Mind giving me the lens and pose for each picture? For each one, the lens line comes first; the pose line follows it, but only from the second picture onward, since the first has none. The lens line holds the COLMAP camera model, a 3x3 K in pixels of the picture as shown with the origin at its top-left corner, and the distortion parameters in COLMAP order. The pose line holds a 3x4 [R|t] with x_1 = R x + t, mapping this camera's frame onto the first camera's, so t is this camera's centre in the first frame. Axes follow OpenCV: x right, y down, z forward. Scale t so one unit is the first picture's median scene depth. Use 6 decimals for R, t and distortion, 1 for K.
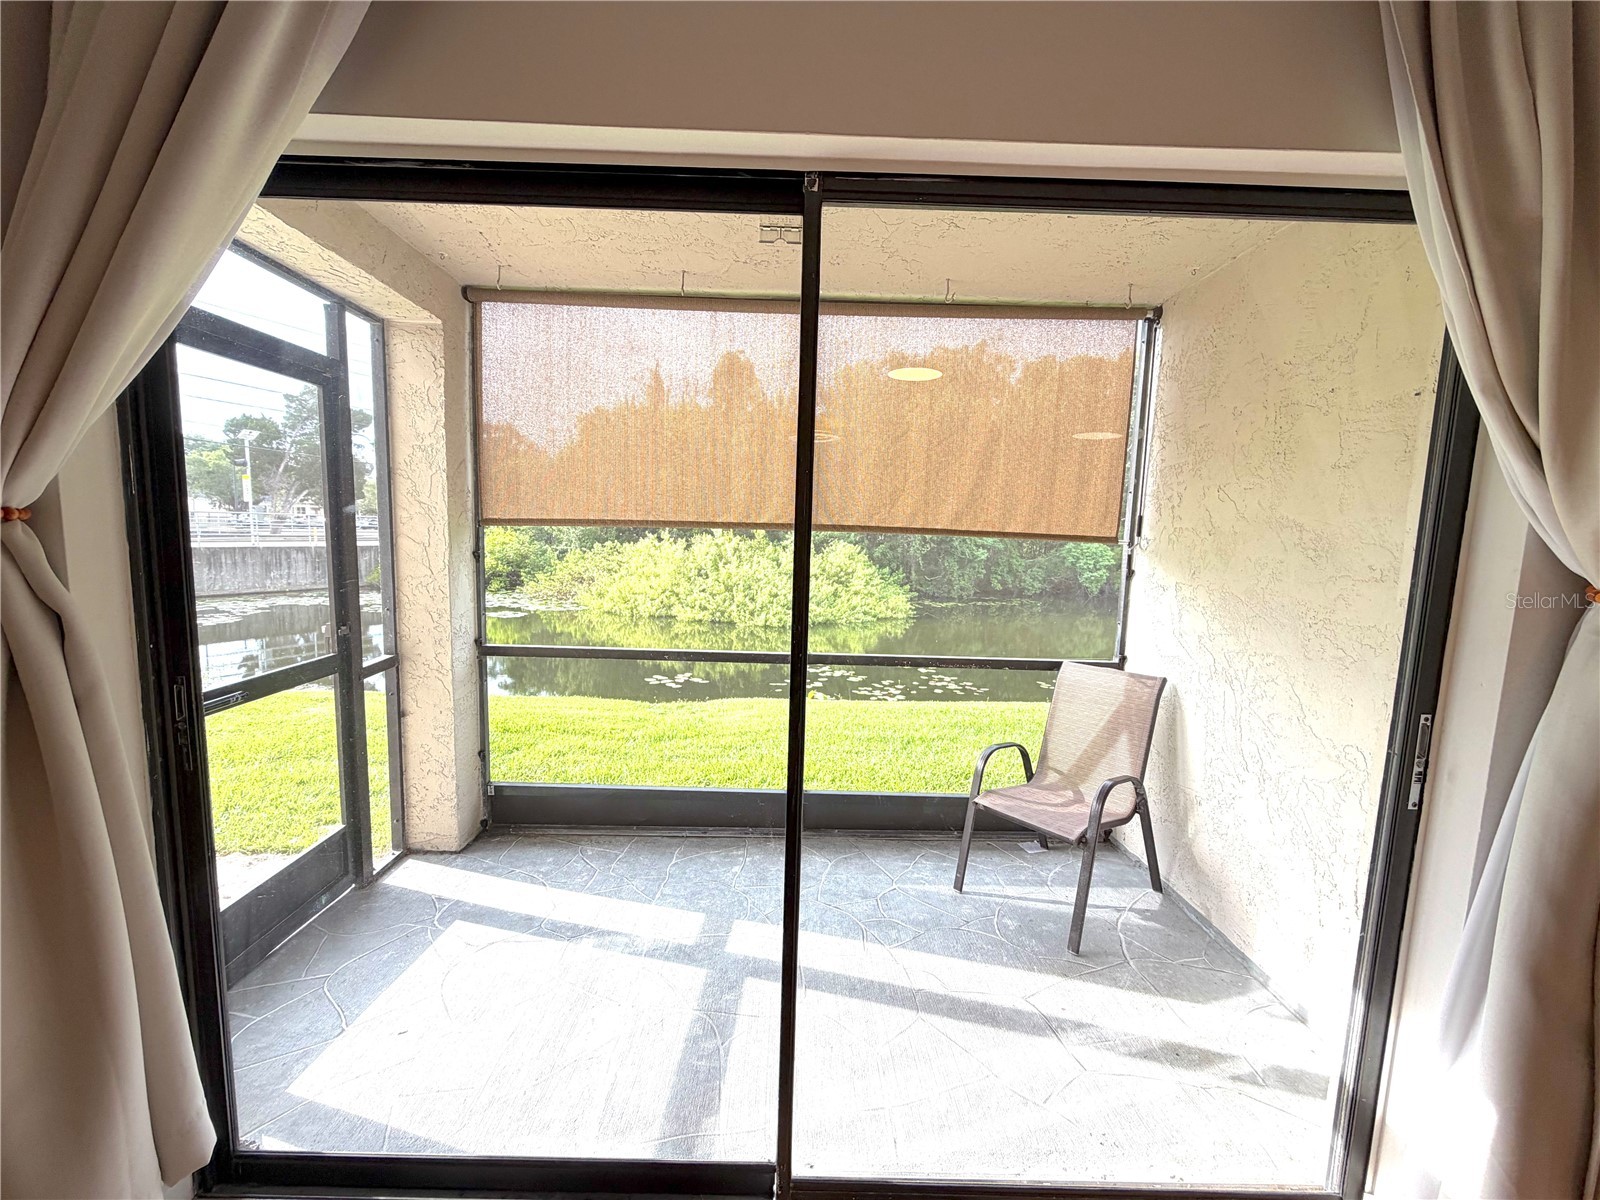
lens RADIAL K [[637.9, 0, 794.0], [0, 637.9, 603.0], [0, 0, 1]] dist [-0.000436, 0.000173]
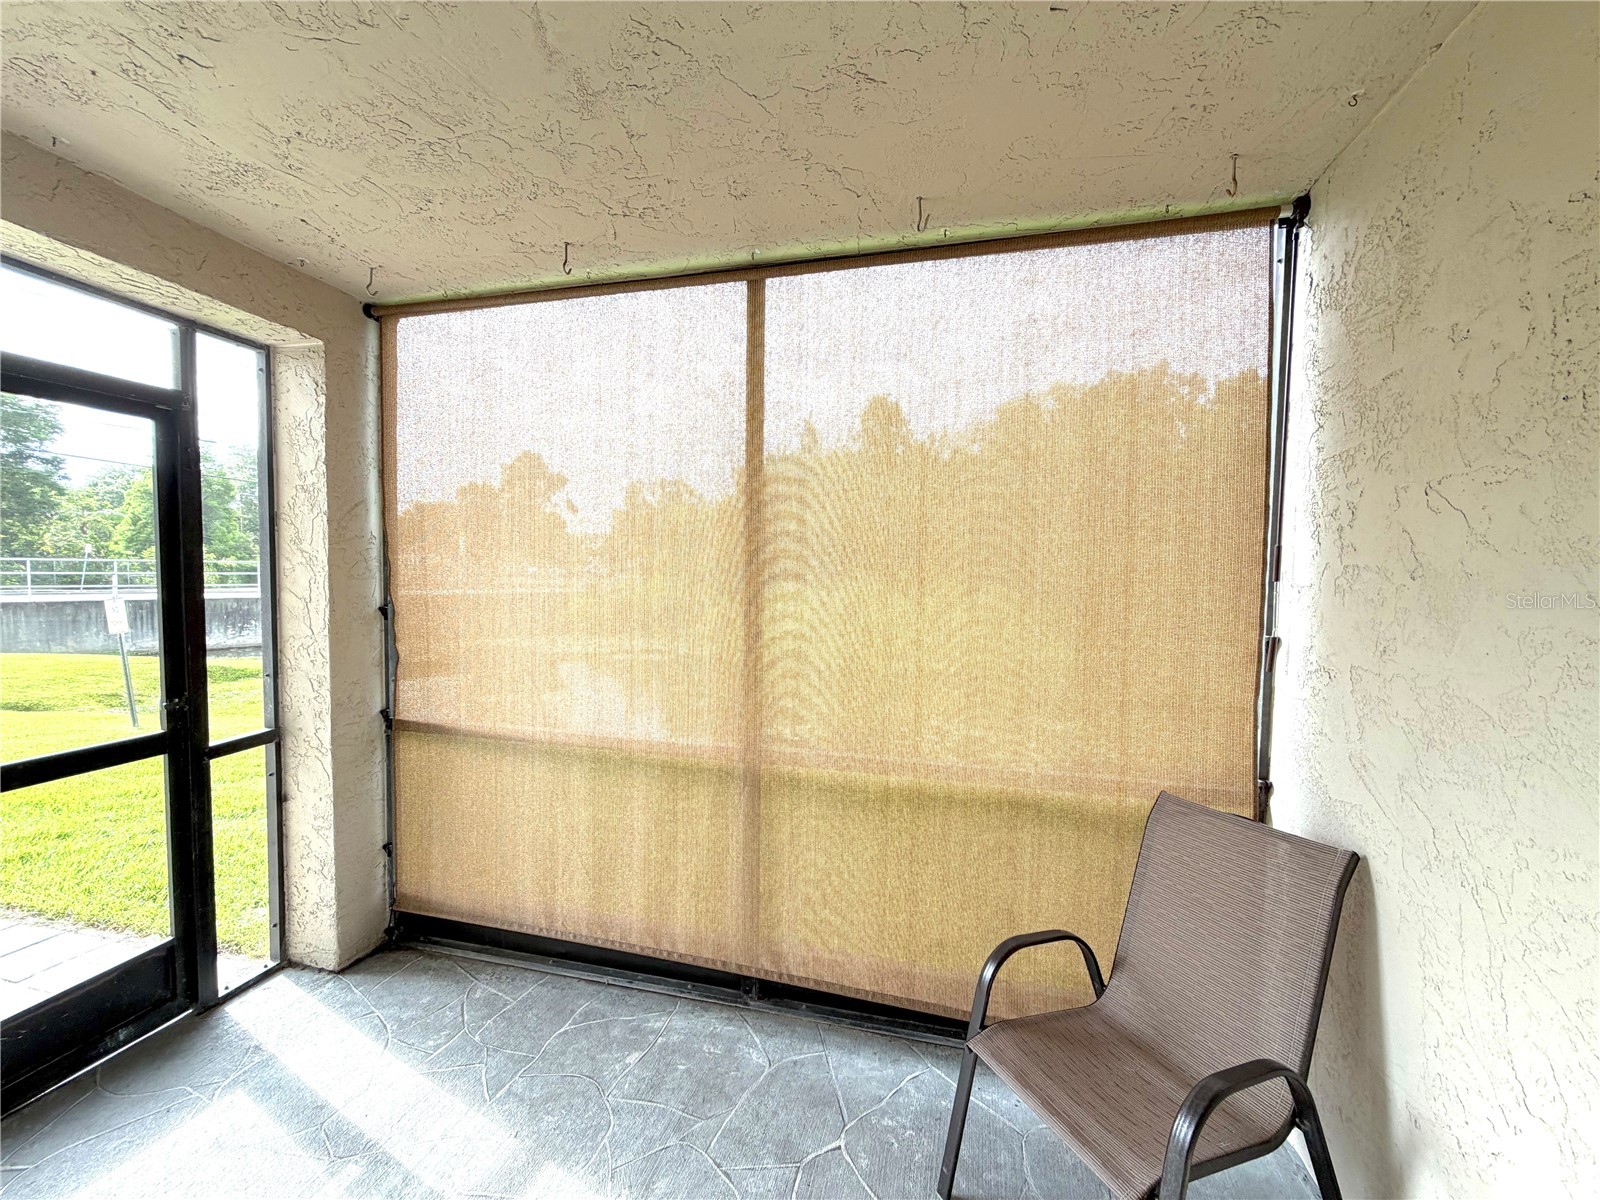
lens RADIAL K [[637.9, 0, 793.3], [0, 637.9, 602.0], [0, 0, 1]] dist [-0.000436, 0.000173]
pose [[0.967758, -0.002582, -0.251870, 0.235597], [-0.014864, 0.997620, -0.067337, -0.036262], [0.251444, 0.068909, 0.965416, 0.300033]]
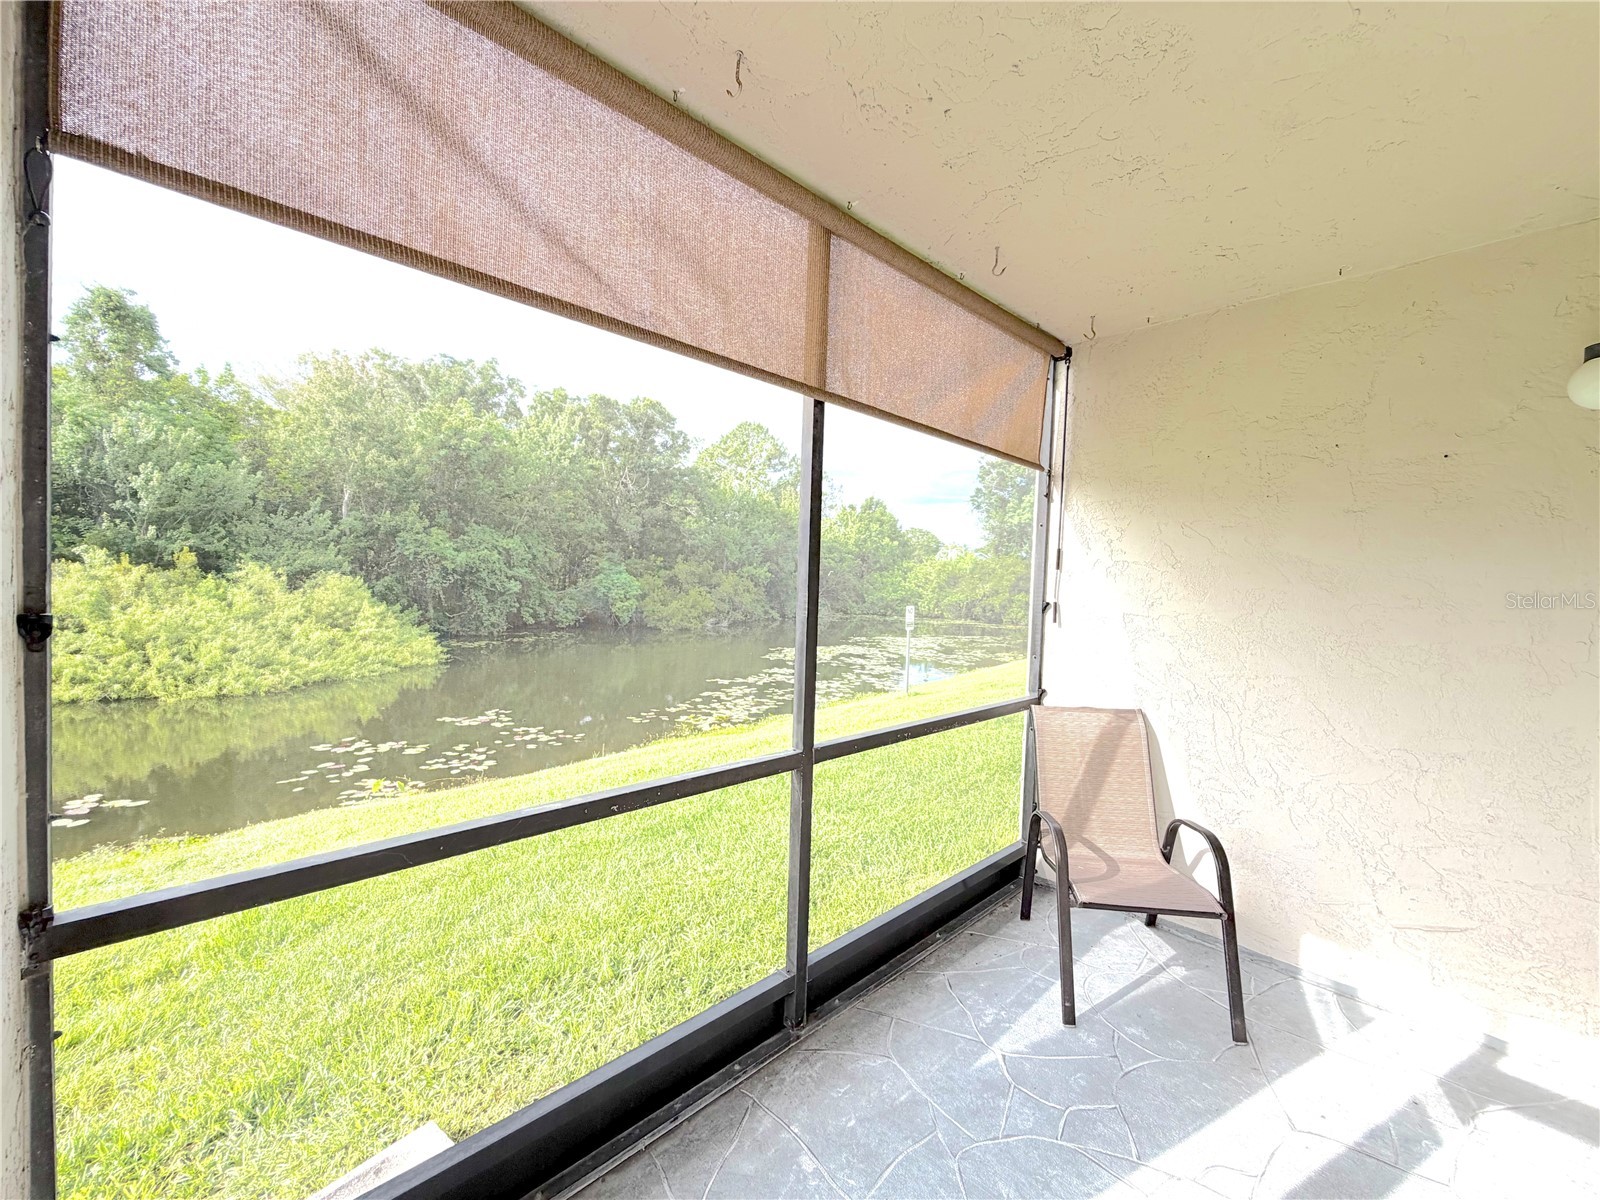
lens RADIAL K [[637.9, 0, 798.3], [0, 637.9, 600.9], [0, 0, 1]] dist [-0.000436, 0.000173]
pose [[0.727318, -0.031135, 0.685594, -0.418792], [0.066282, 0.997487, -0.025016, -0.052877], [-0.683092, 0.063637, 0.727554, 0.517275]]
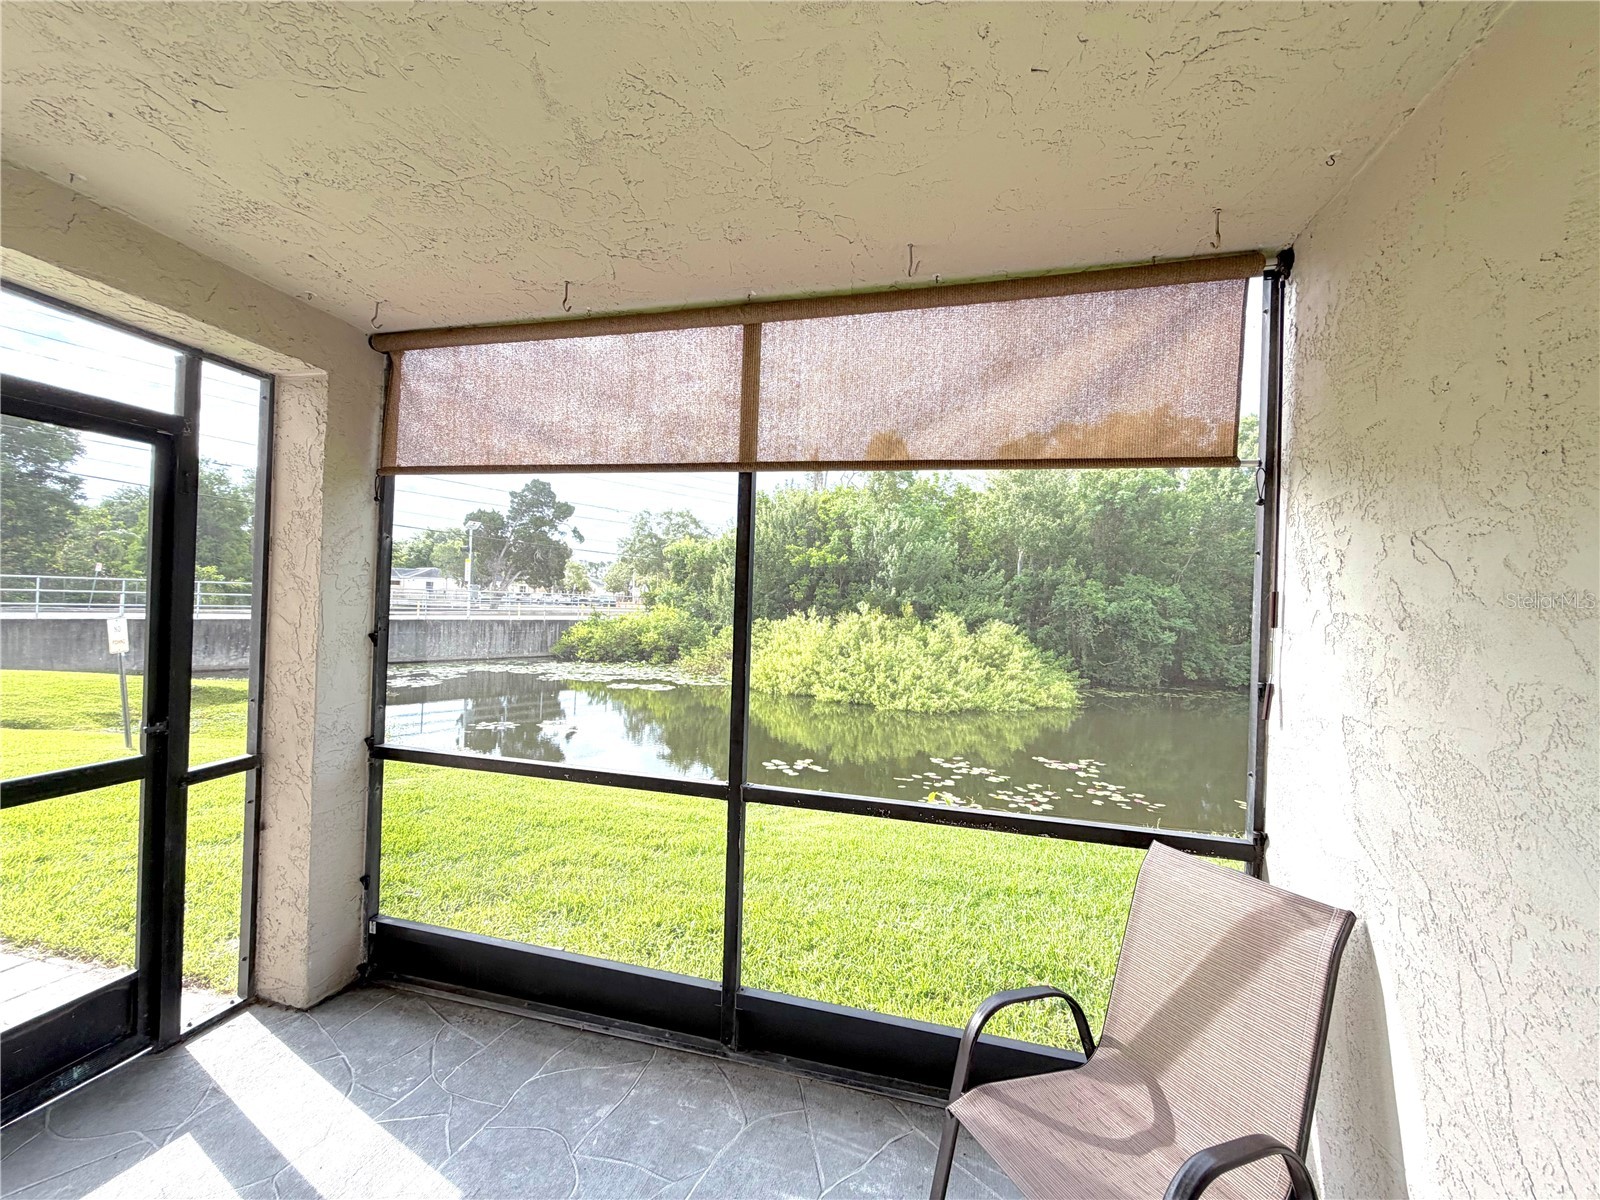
lens RADIAL K [[637.9, 0, 794.0], [0, 637.9, 601.8], [0, 0, 1]] dist [-0.000436, 0.000173]
pose [[0.966372, 0.004185, -0.257113, 0.249684], [-0.035713, 0.992362, -0.118075, -0.040439], [0.254655, 0.123287, 0.959141, 0.307639]]
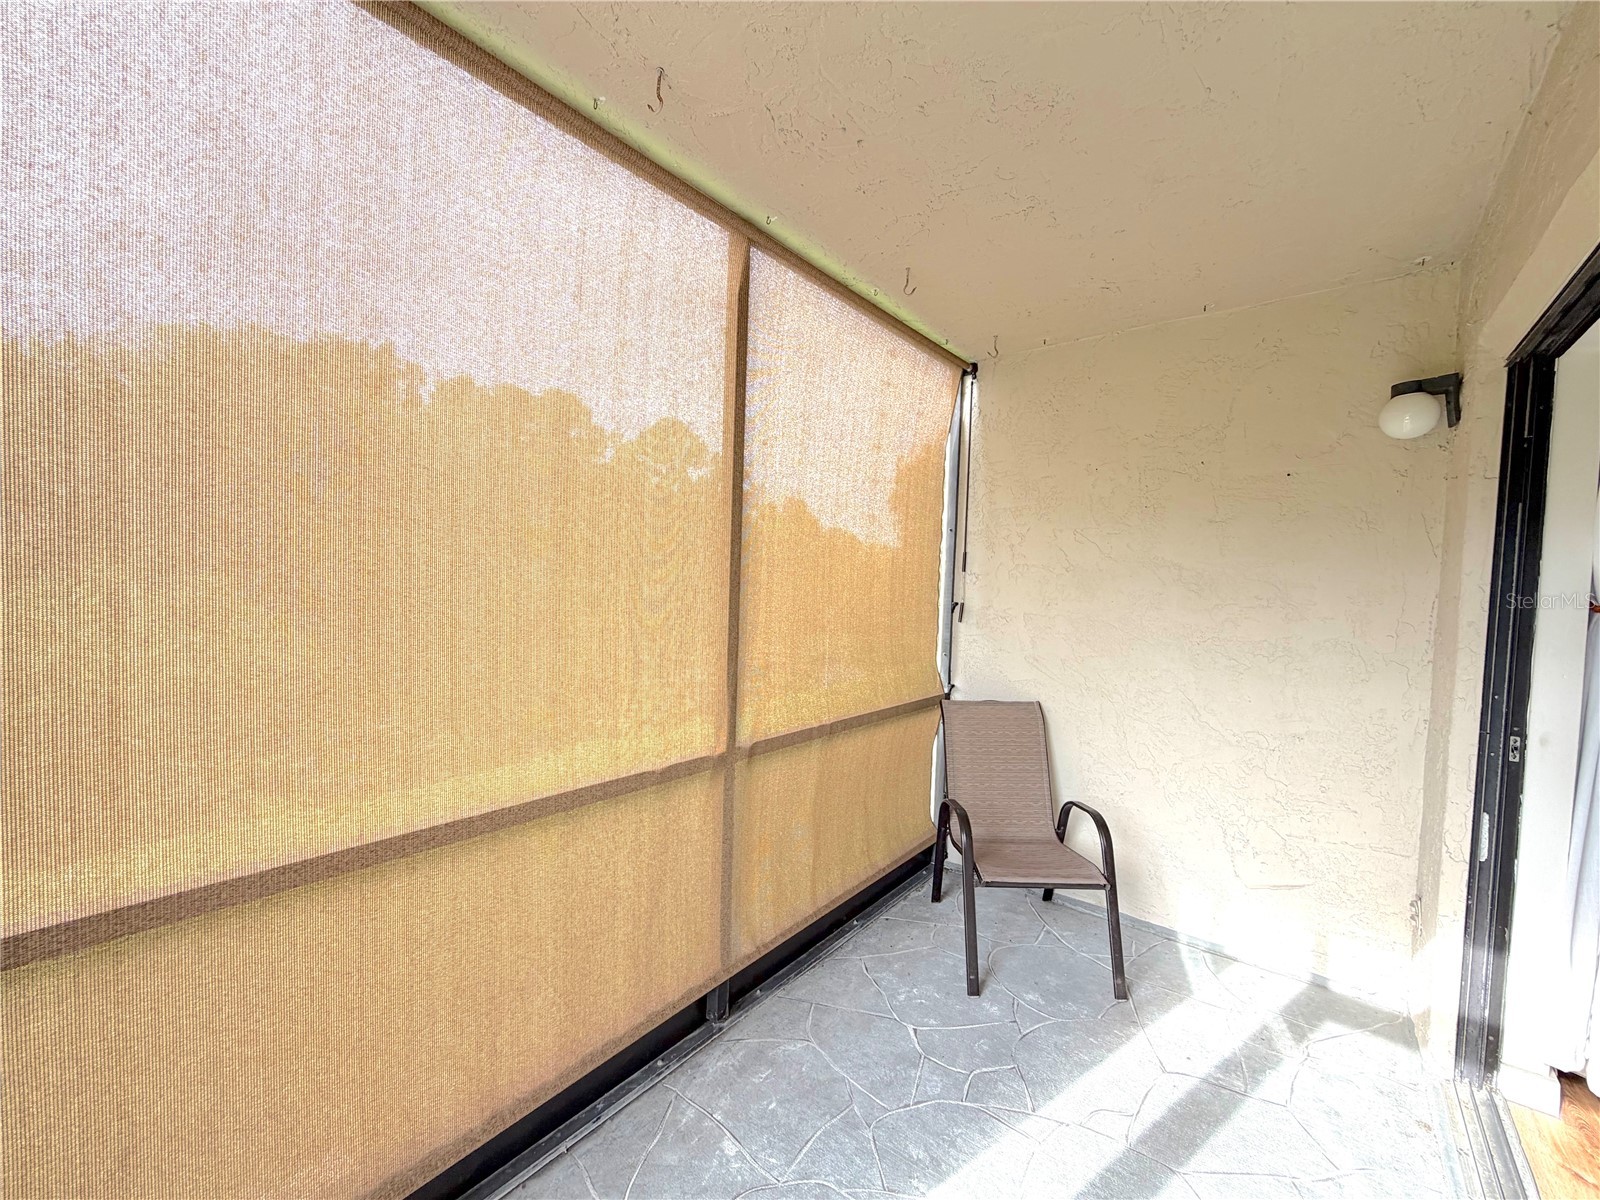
lens RADIAL K [[637.9, 0, 798.8], [0, 637.9, 599.6], [0, 0, 1]] dist [-0.000436, 0.000173]
pose [[0.637248, -0.033532, 0.769929, -0.432520], [0.071384, 0.997326, -0.015646, -0.056438], [-0.767346, 0.064931, 0.637938, 0.502350]]
